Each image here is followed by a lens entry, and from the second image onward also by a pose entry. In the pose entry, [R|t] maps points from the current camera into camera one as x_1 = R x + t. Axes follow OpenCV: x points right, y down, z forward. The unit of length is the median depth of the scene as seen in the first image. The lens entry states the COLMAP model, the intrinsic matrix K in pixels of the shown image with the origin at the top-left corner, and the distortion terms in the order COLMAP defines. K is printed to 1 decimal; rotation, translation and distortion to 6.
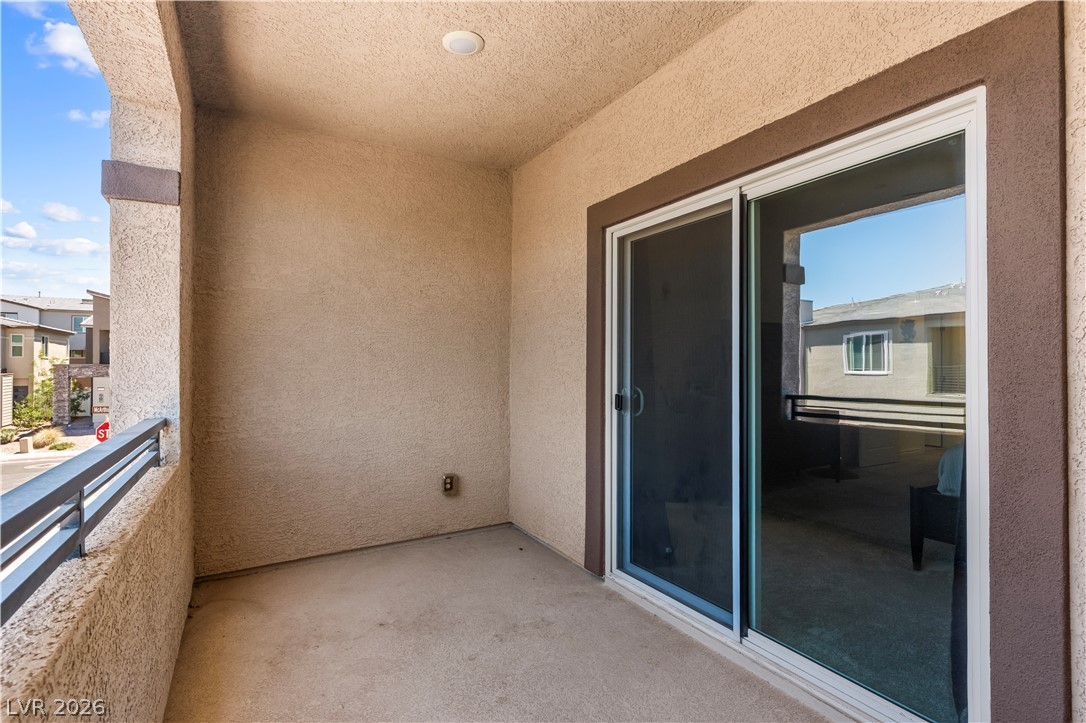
lens RADIAL K [[513.0, 0, 545.7], [0, 513.0, 362.6], [0, 0, 1]] dist [0.008753, -0.001912]
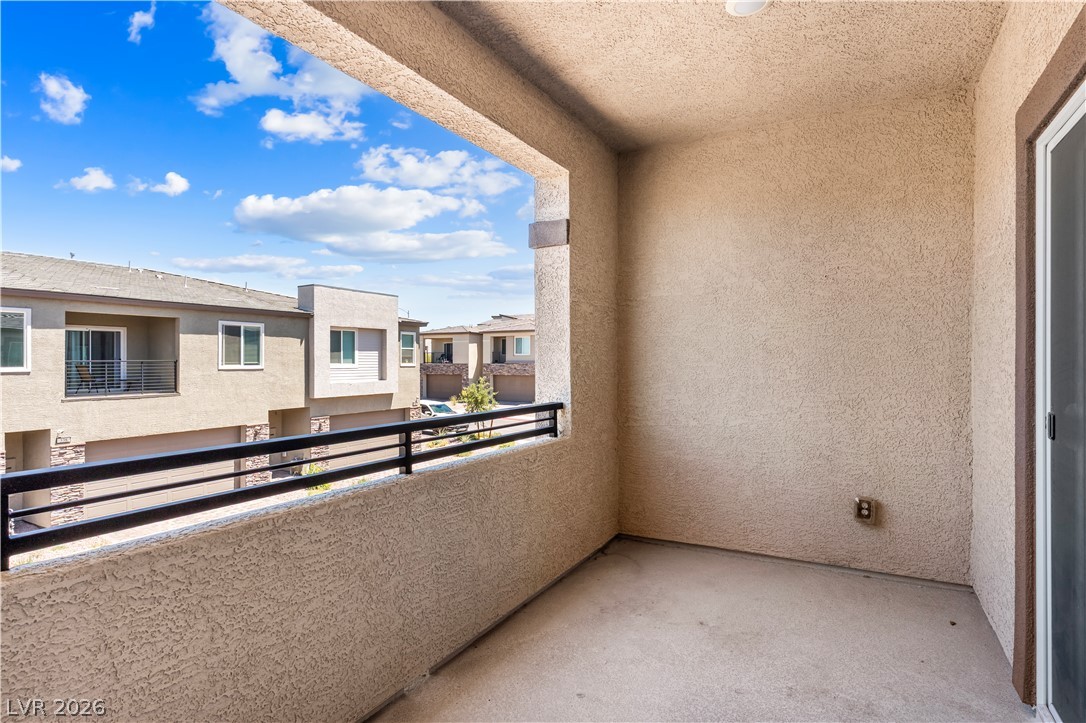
lens RADIAL K [[543.0, 0, 545.1], [0, 543.0, 361.2], [0, 0, 1]] dist [0.006022, 0.001574]
pose [[0.536127, -0.001376, -0.844137, 0.293473], [0.006634, 0.999975, 0.002584, -0.003496], [0.844112, -0.006985, 0.536122, 0.128216]]
